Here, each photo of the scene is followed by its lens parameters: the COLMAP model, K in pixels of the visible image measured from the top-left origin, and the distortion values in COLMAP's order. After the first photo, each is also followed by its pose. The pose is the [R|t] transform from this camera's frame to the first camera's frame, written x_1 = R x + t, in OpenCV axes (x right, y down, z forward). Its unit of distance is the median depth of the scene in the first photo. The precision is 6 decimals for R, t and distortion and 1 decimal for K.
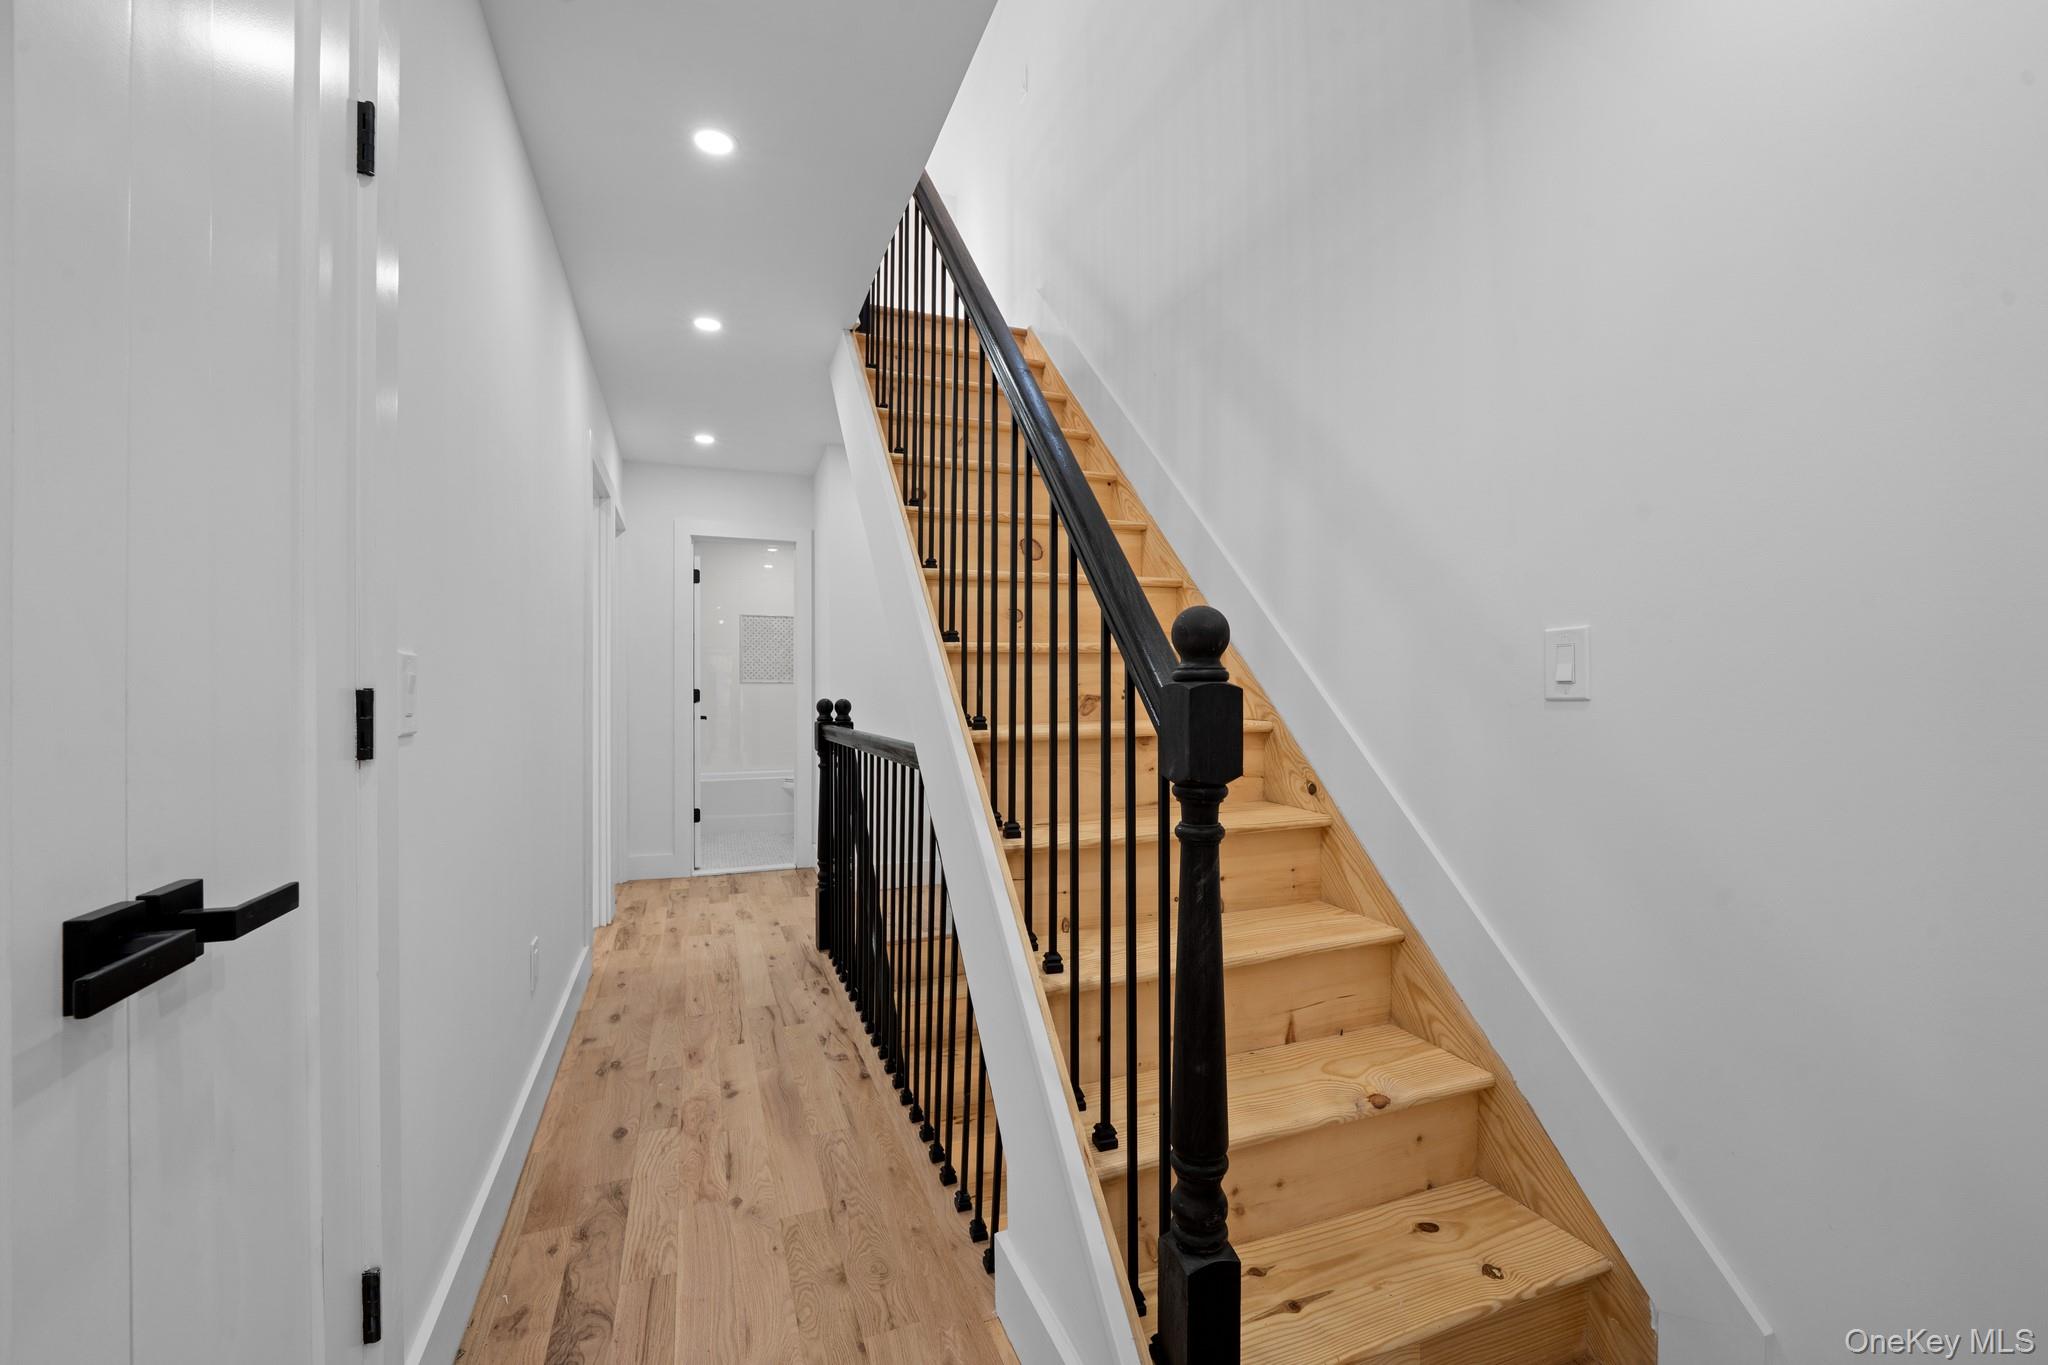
lens RADIAL K [[829.1, 0, 1024.0], [0, 829.1, 682.5], [0, 0, 1]] dist [-0.001168, -0.000269]
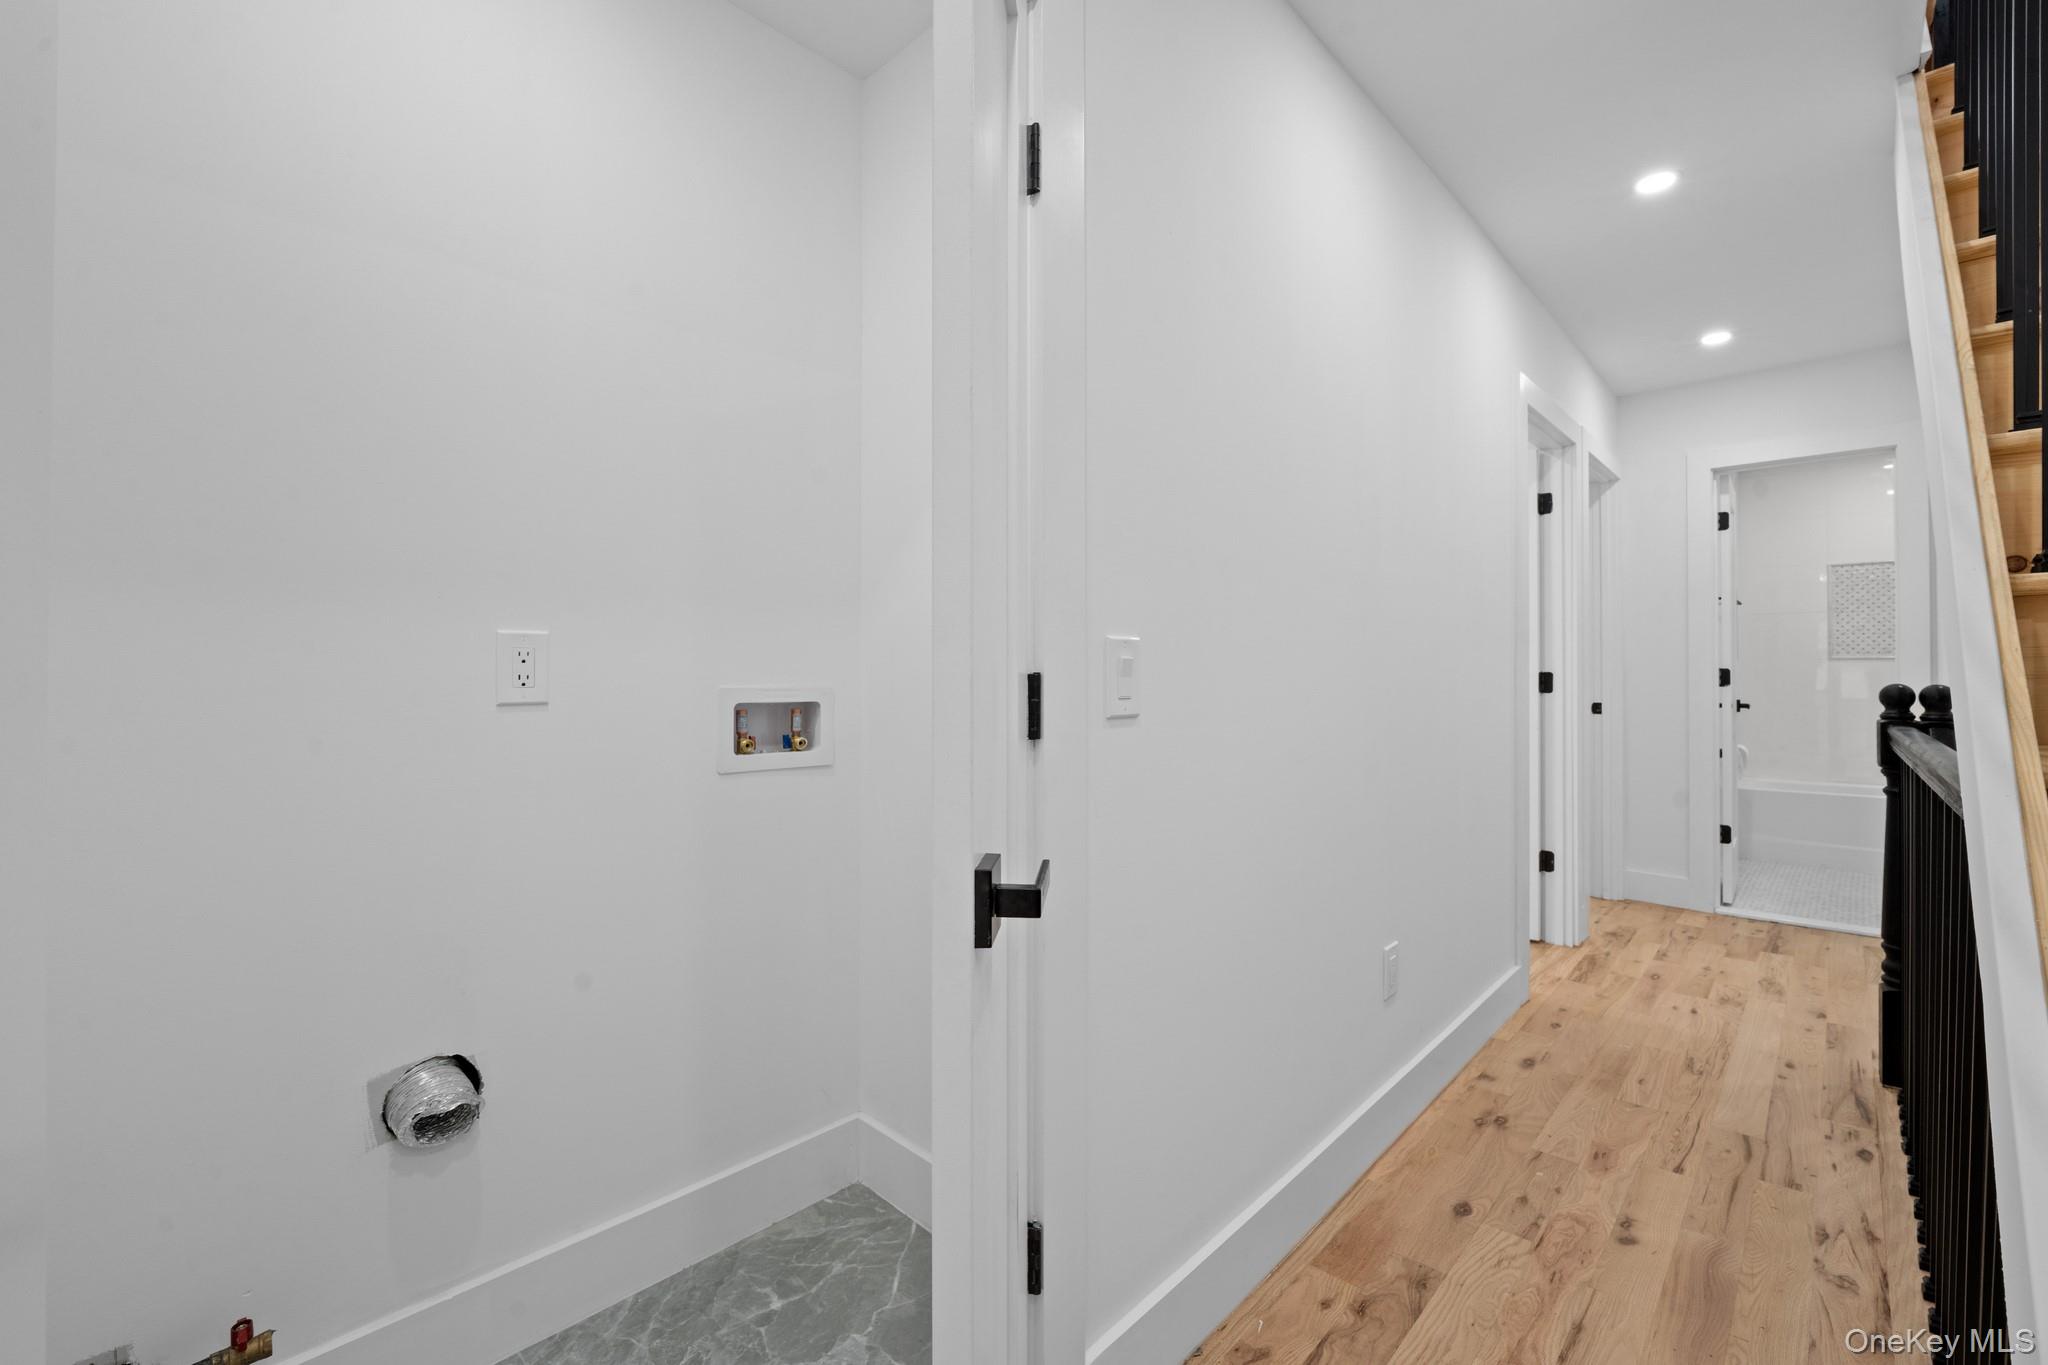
lens RADIAL K [[860.6, 0, 1024.4], [0, 860.6, 660.7], [0, 0, 1]] dist [-0.004184, -0.001123]
pose [[0.442393, -0.011494, -0.896748, 0.060402], [0.010398, 0.999916, -0.007687, 0.000204], [0.896761, -0.005924, 0.442475, 0.155882]]
